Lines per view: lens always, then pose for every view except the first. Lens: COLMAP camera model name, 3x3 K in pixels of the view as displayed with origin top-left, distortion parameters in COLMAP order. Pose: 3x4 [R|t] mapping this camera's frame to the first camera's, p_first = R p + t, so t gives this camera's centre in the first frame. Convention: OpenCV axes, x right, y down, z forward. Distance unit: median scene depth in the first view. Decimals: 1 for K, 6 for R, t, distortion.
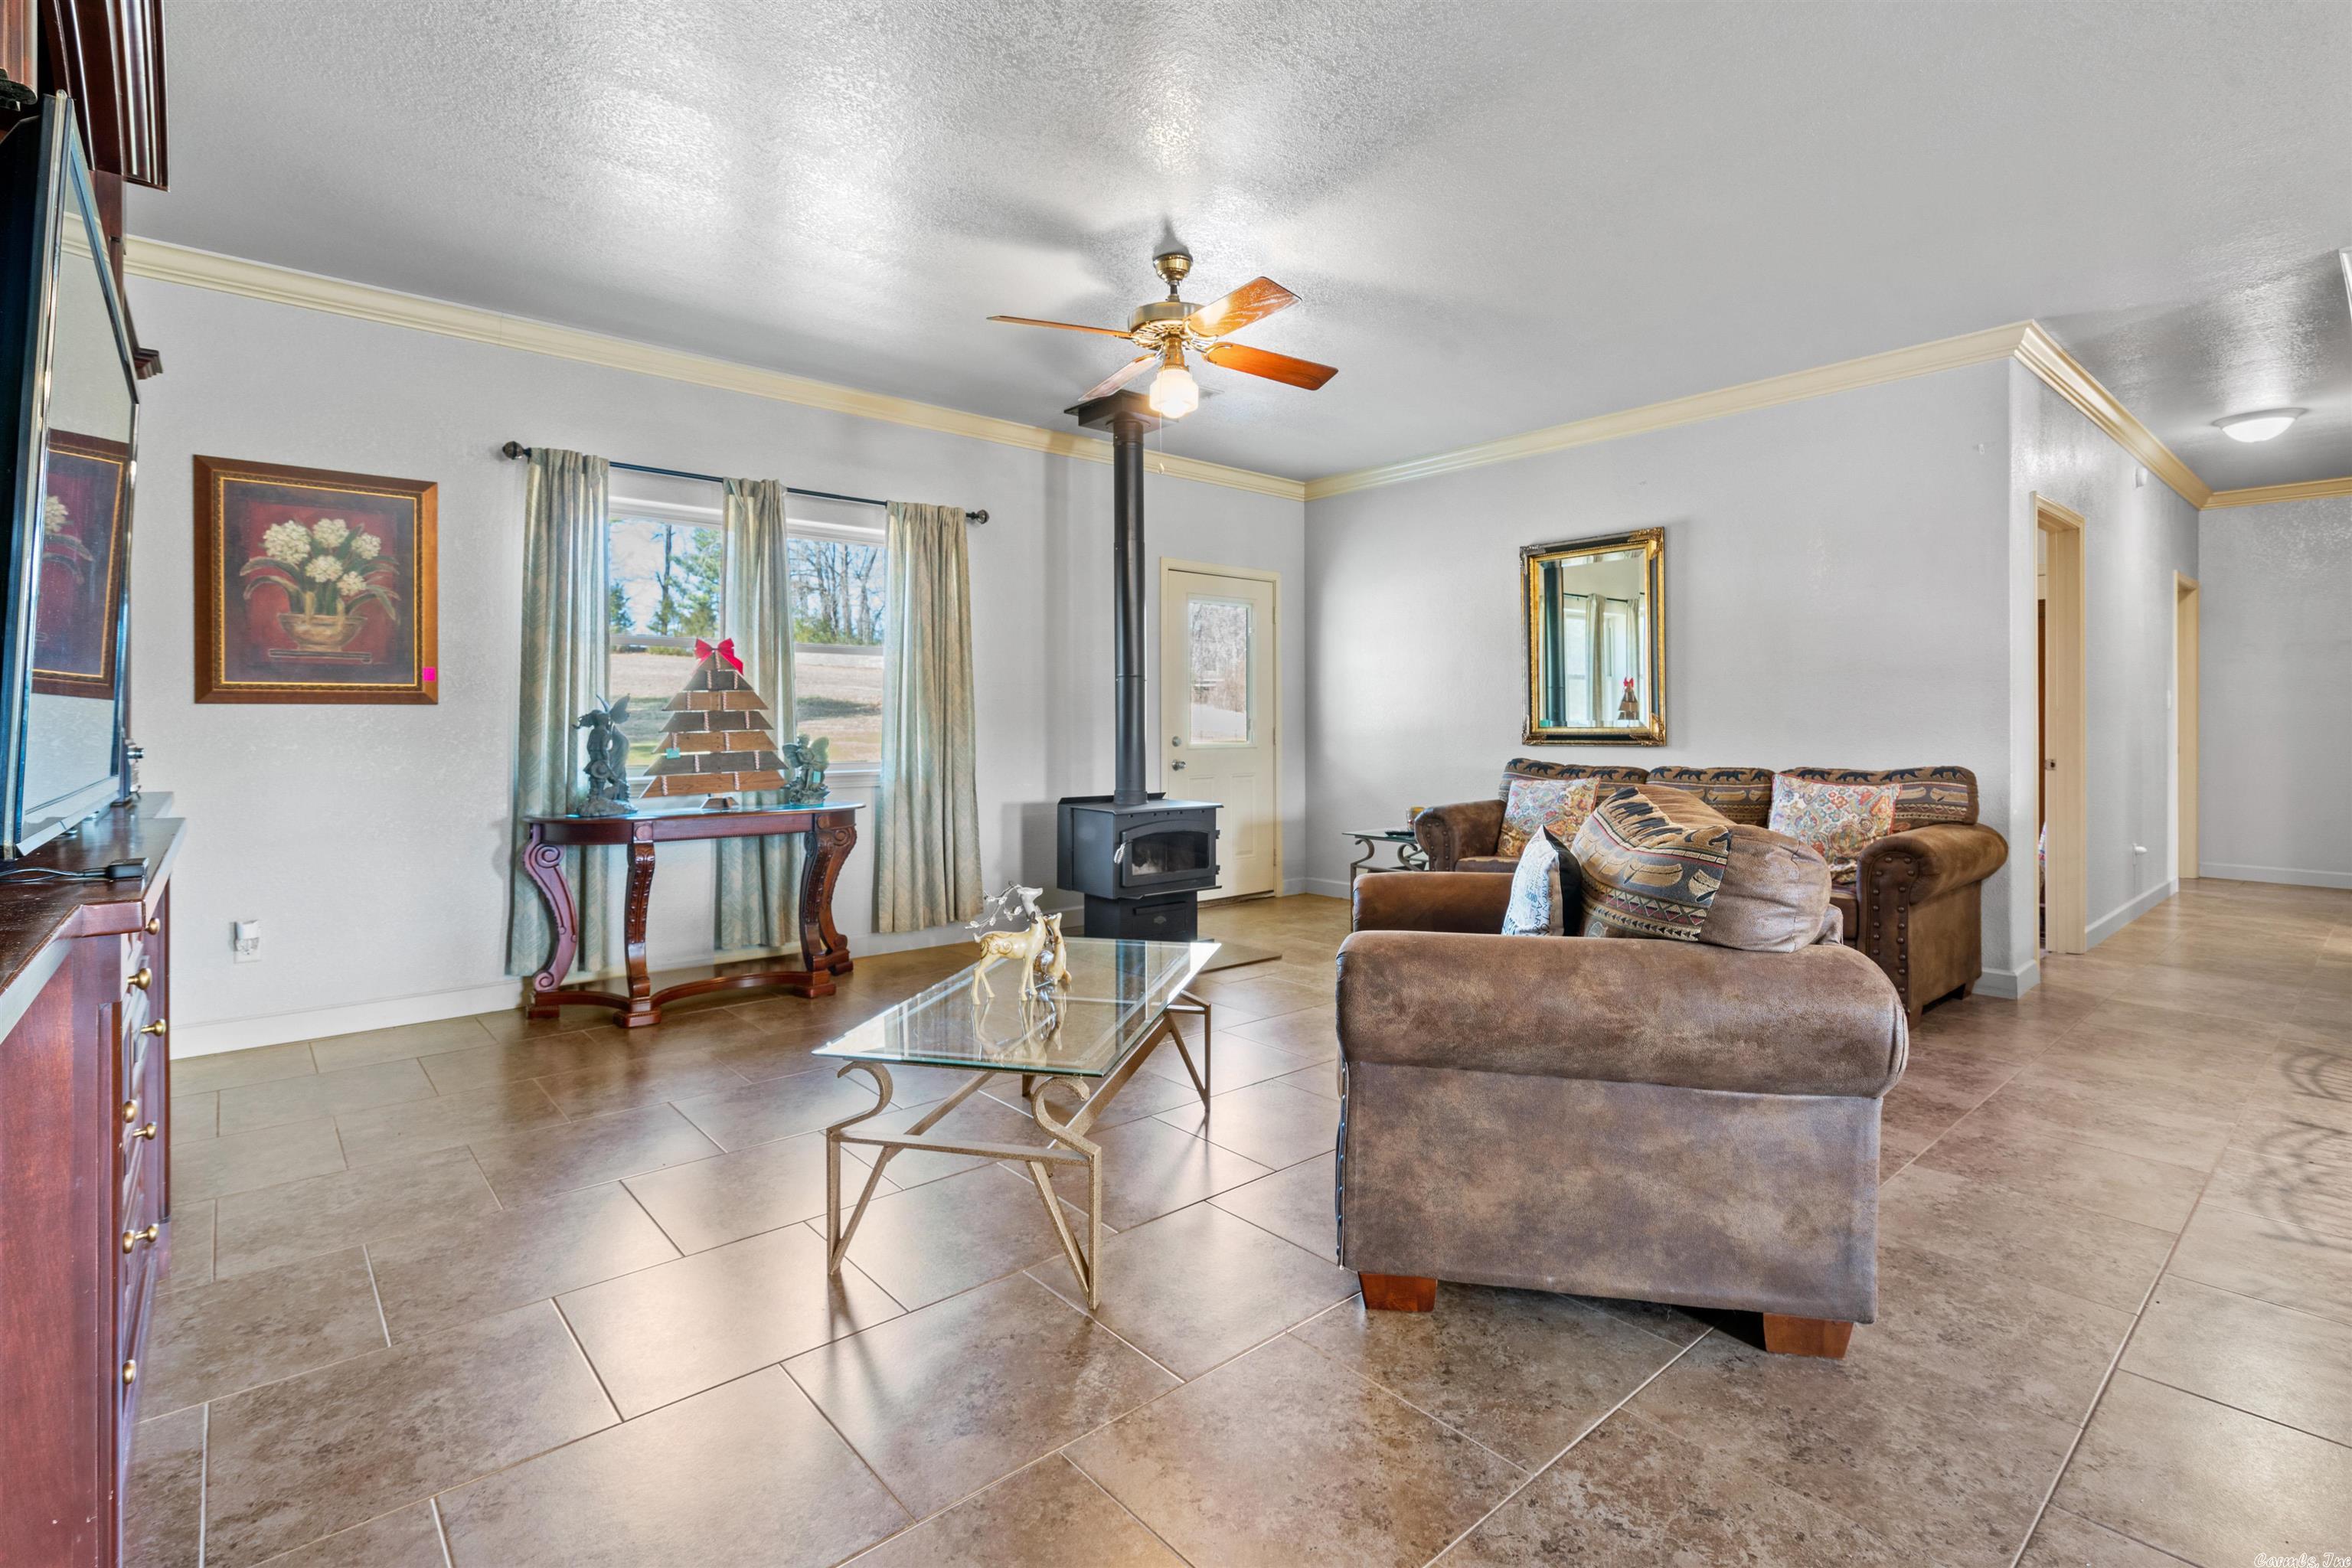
lens RADIAL K [[1086.7, 0, 1175.3], [0, 1086.7, 725.4], [0, 0, 1]] dist [-0.007034, 0.000436]
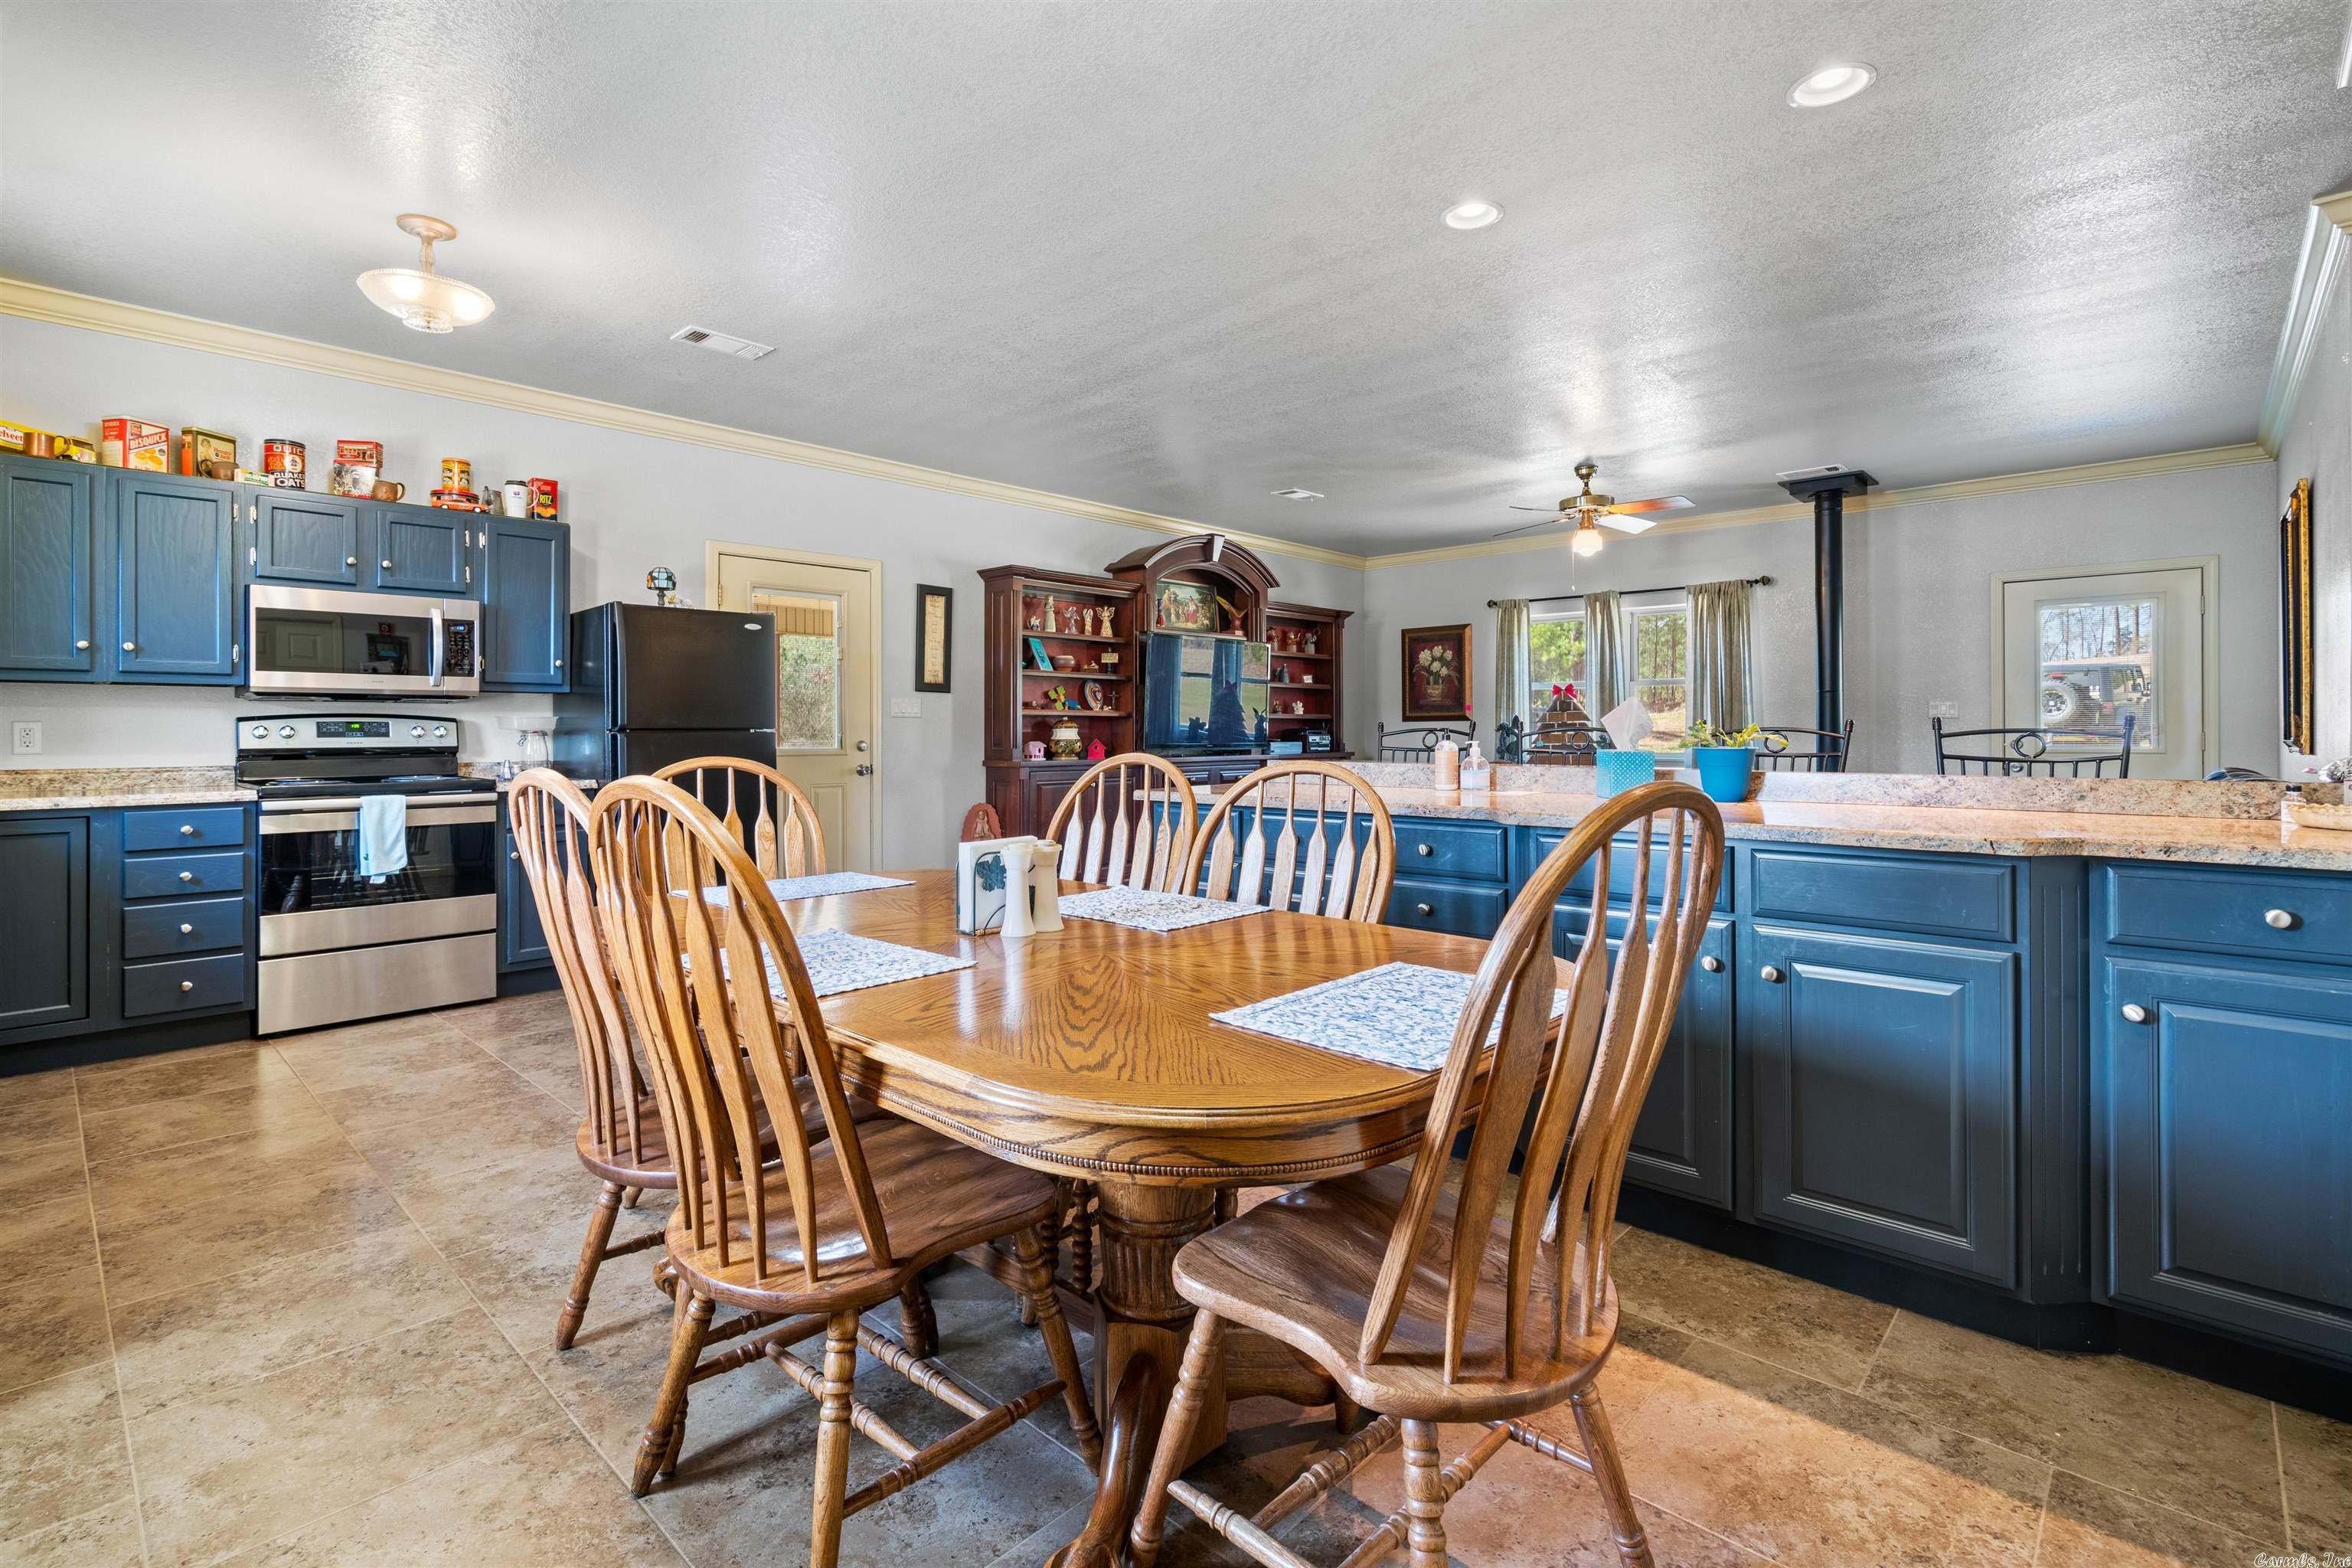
lens RADIAL K [[1090.9, 0, 1159.8], [0, 1090.9, 729.9], [0, 0, 1]] dist [-0.001054, 0.000655]
pose [[0.095773, 0.000206, -0.995403, 1.464731], [-0.000093, 1.000000, 0.000198, -0.000092], [0.995403, 0.000074, 0.095773, 0.117617]]
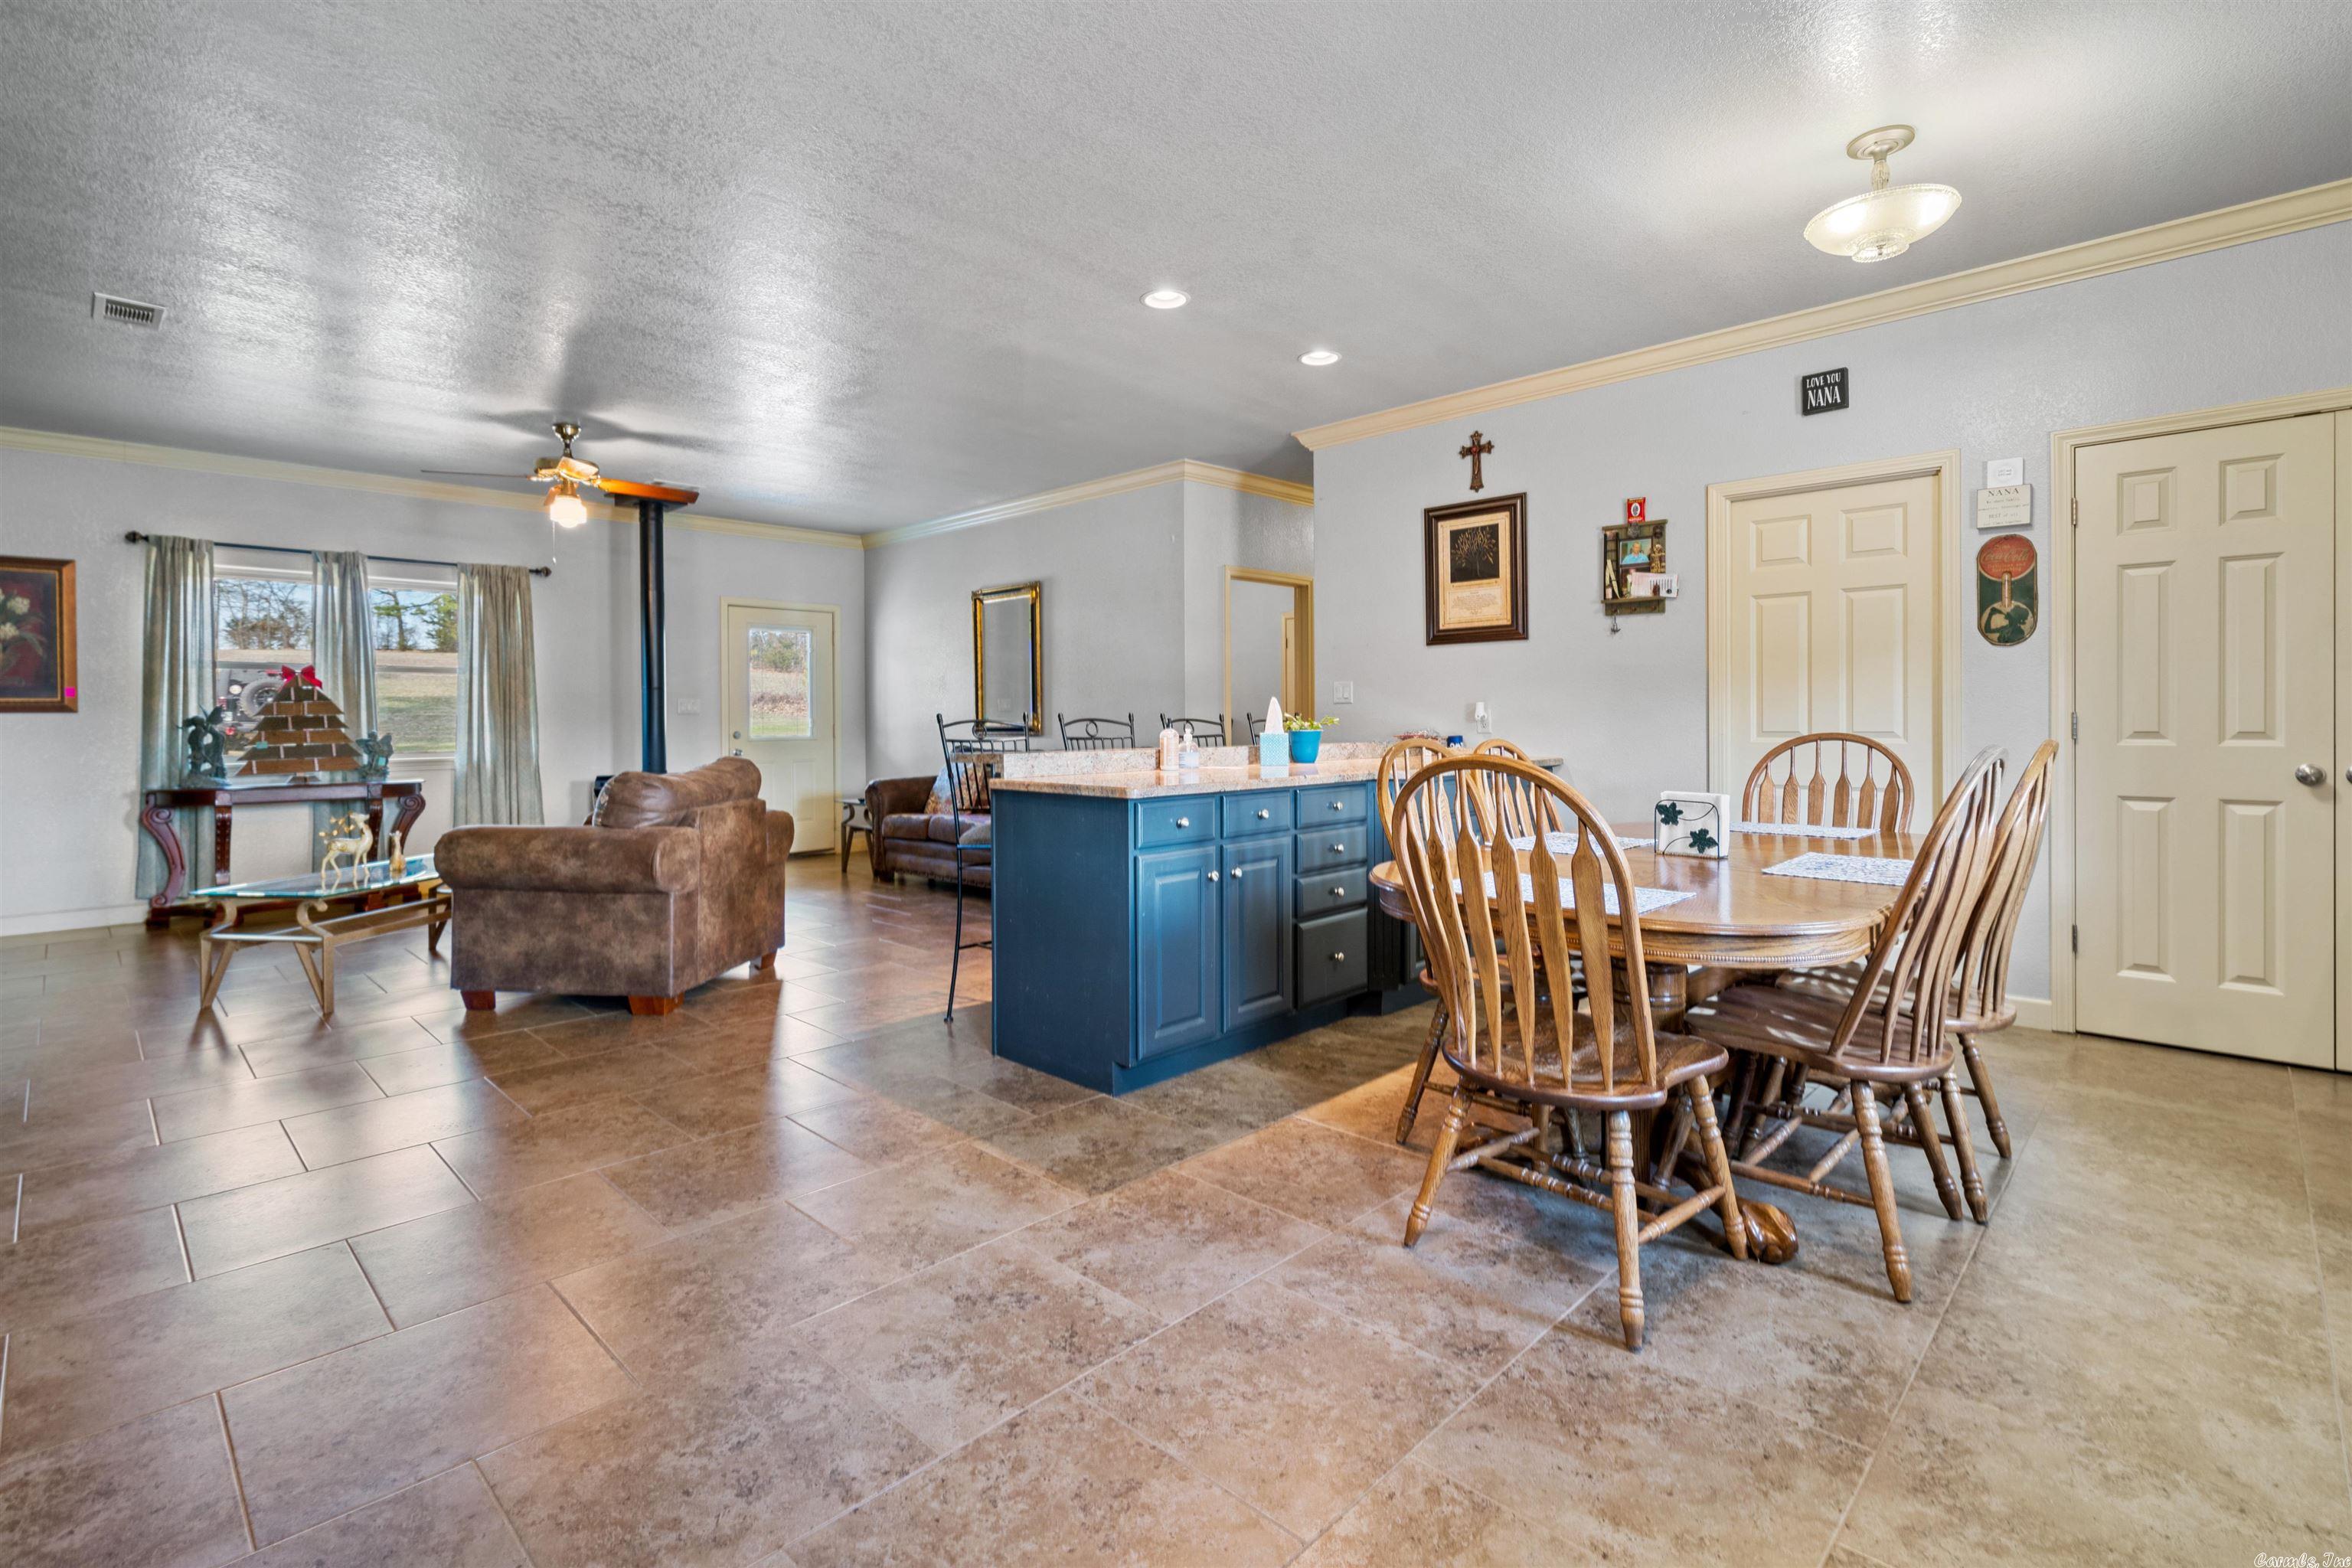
lens RADIAL K [[1090.9, 0, 1159.8], [0, 1090.9, 729.9], [0, 0, 1]] dist [-0.001054, 0.000655]
pose [[0.997468, -0.006073, 0.070858, 0.633473], [0.005531, 0.999954, 0.007852, 0.000644], [-0.070902, -0.007441, 0.997456, -0.539298]]
